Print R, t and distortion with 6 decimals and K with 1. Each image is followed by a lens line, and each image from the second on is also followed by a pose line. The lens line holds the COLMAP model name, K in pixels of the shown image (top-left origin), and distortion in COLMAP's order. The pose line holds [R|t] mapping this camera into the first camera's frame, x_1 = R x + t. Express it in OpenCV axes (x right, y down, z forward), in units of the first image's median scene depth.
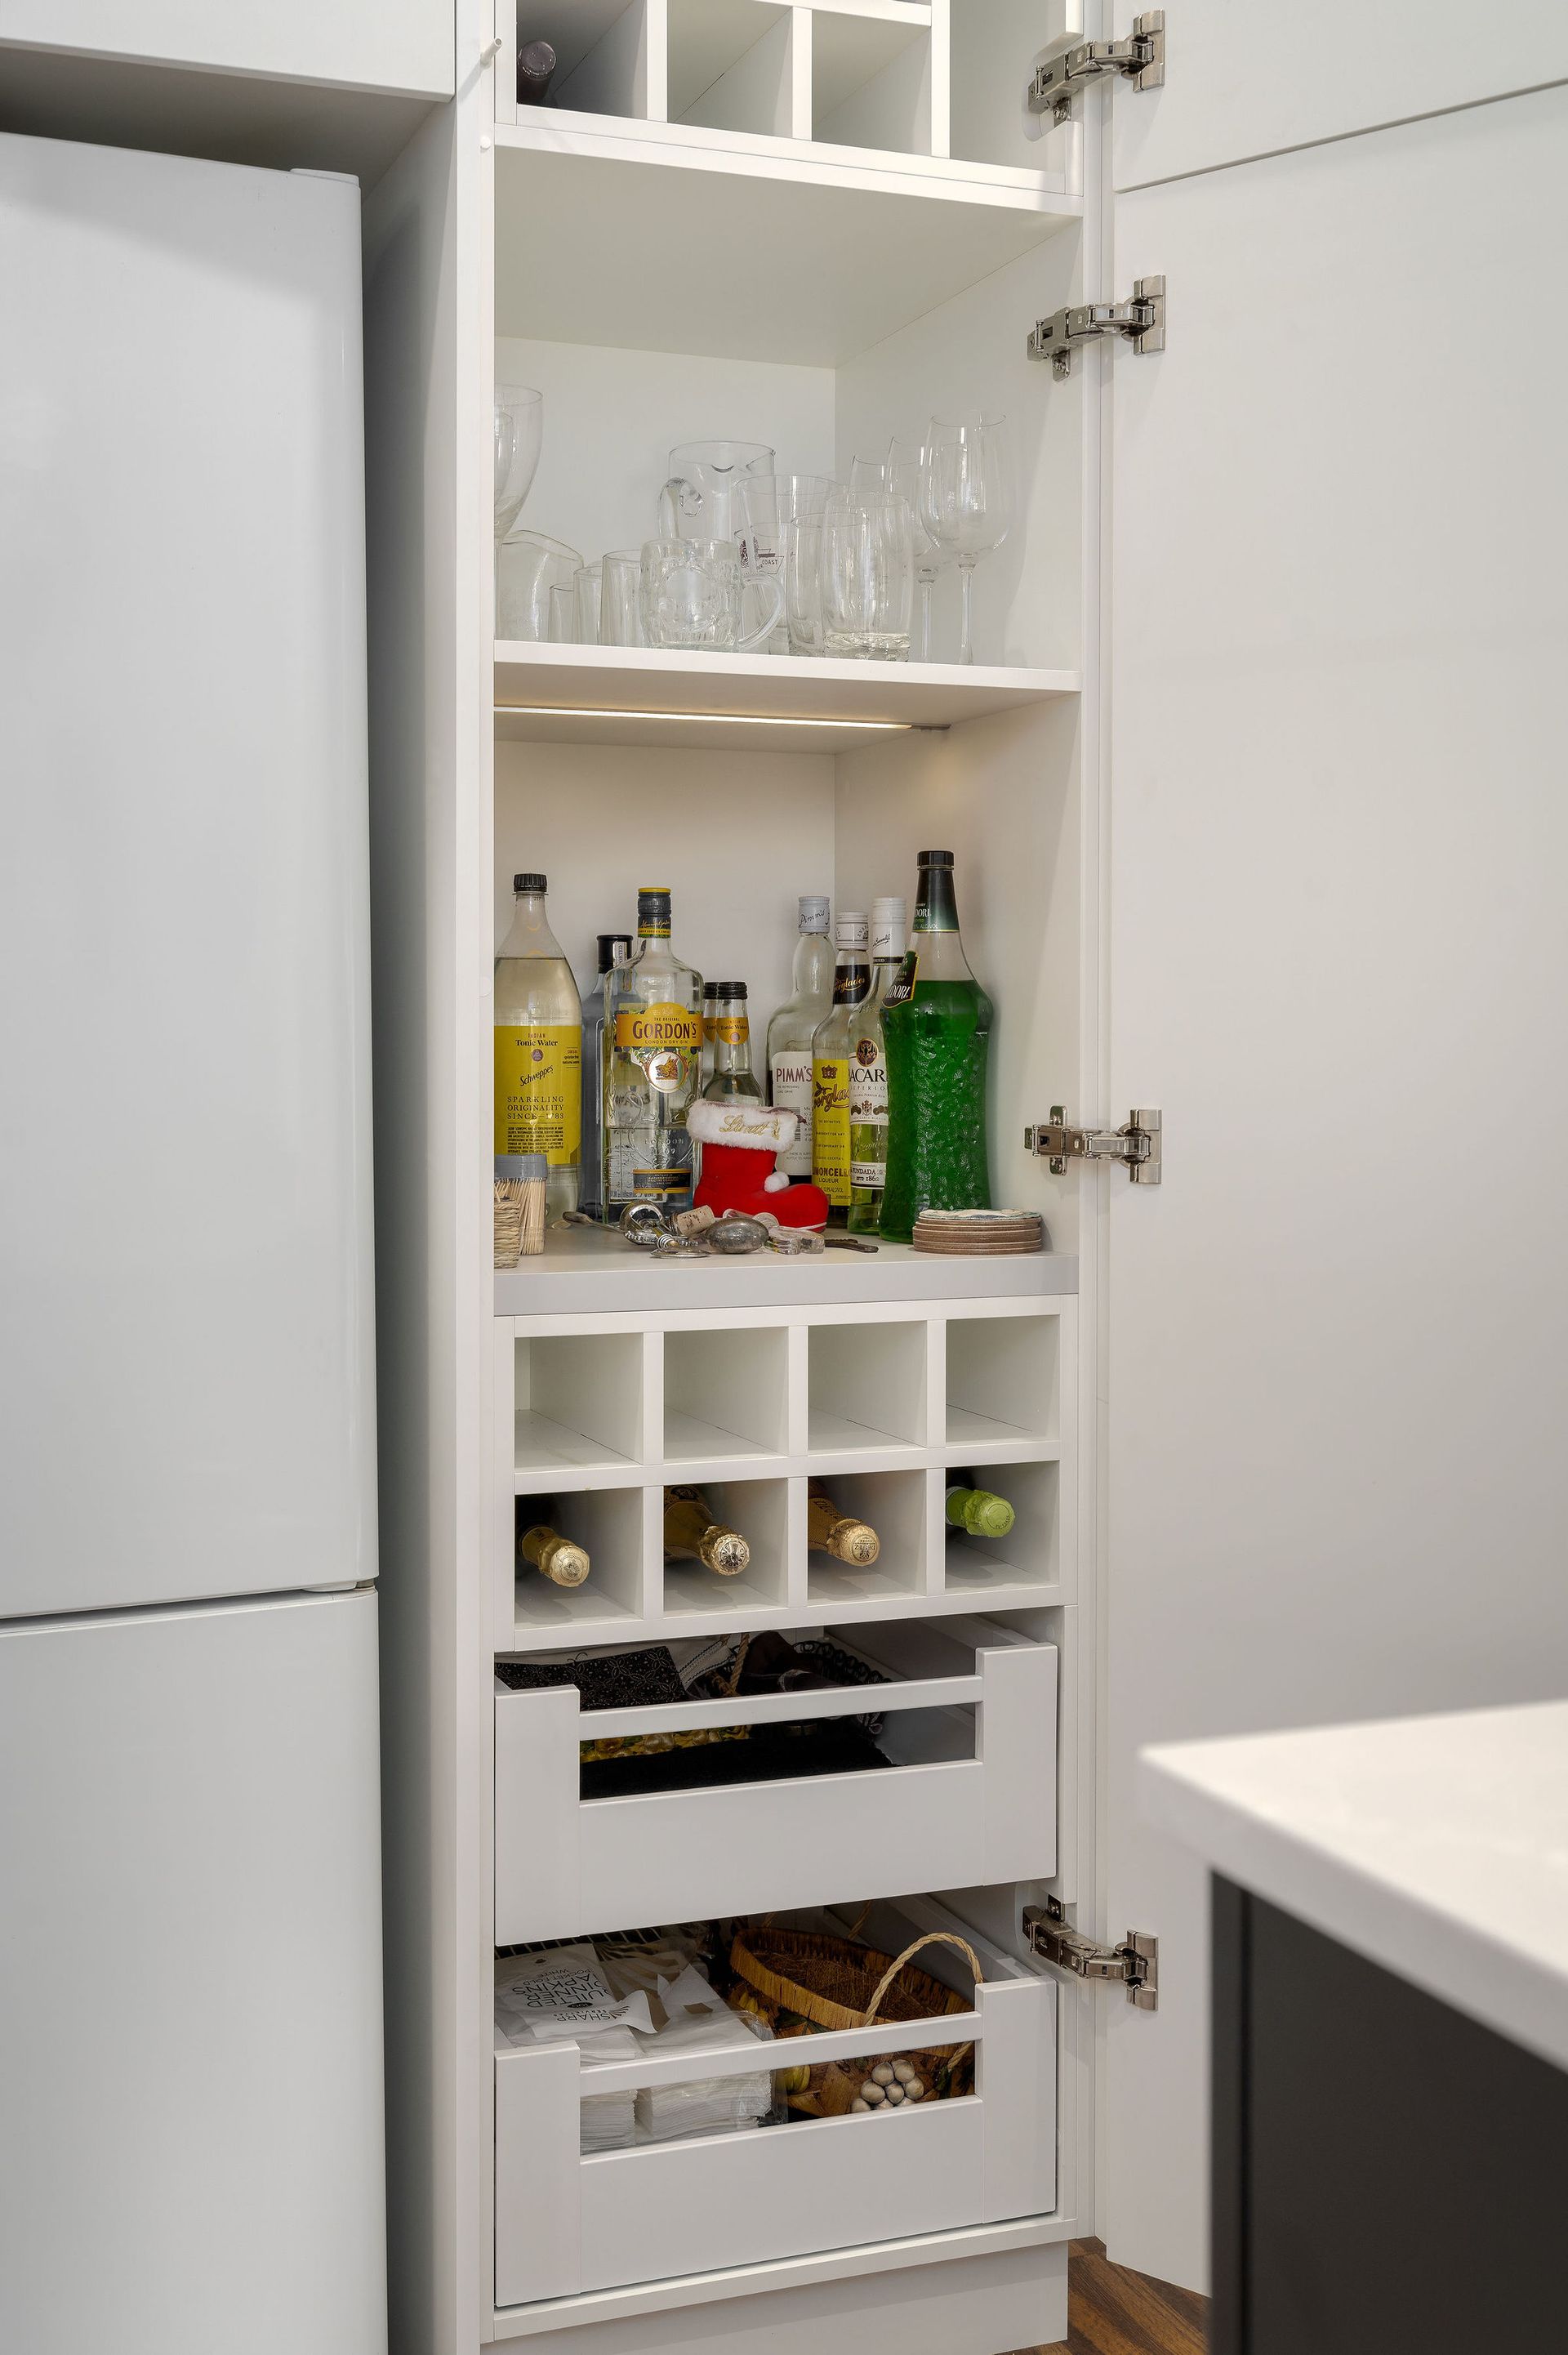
lens RADIAL K [[2760.9, 0, 787.5], [0, 2760.9, 1092.9], [0, 0, 1]] dist [0.004373, 0.000829]
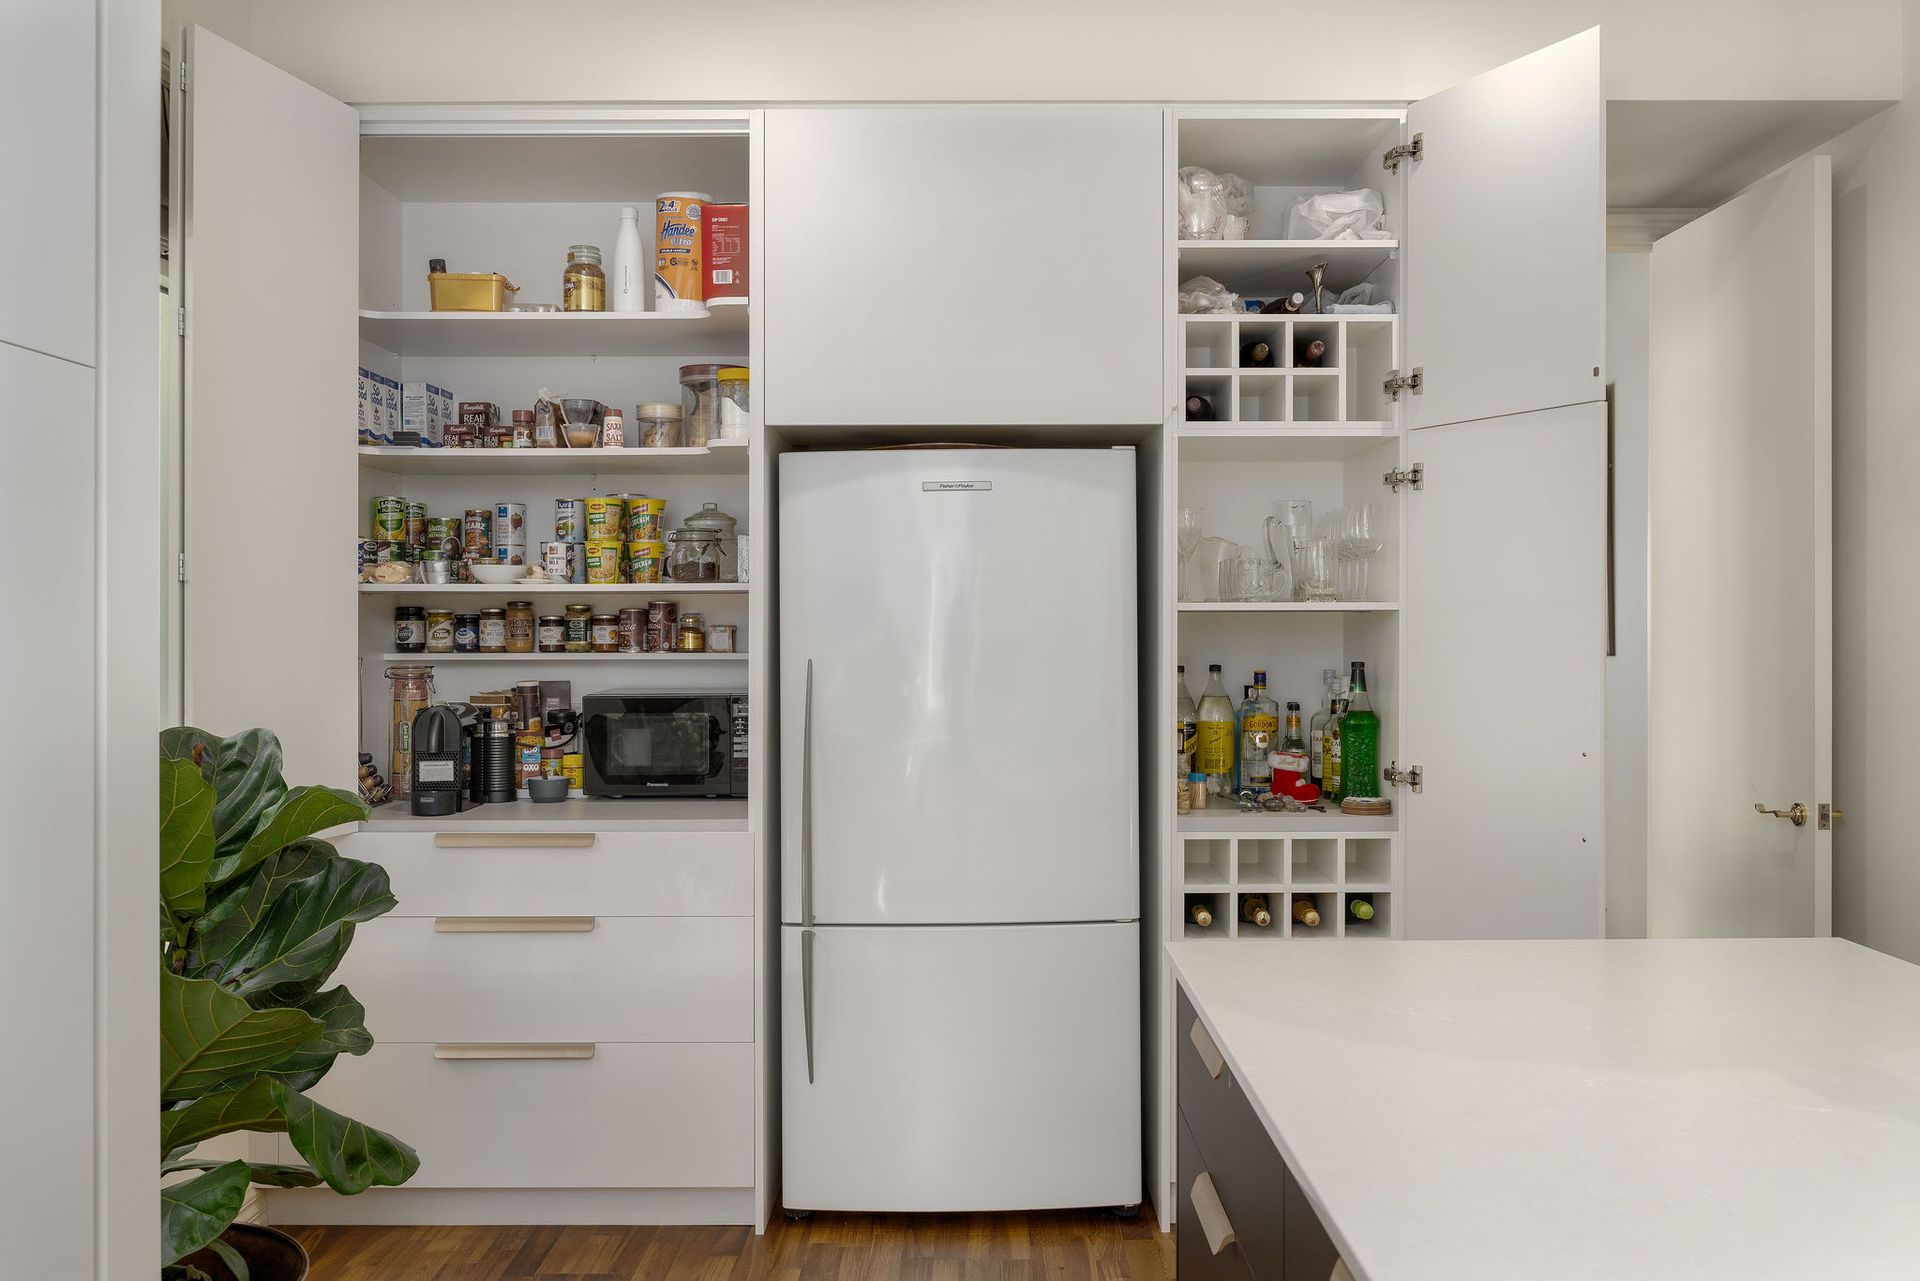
lens RADIAL K [[1661.0, 0, 965.0], [0, 1661.0, 622.1], [0, 0, 1]] dist [0.000168, 0.003760]
pose [[0.932157, -0.002290, -0.362047, 0.296682], [-0.003065, 0.999894, -0.014217, -0.107374], [0.362041, 0.014362, 0.932051, -0.673952]]
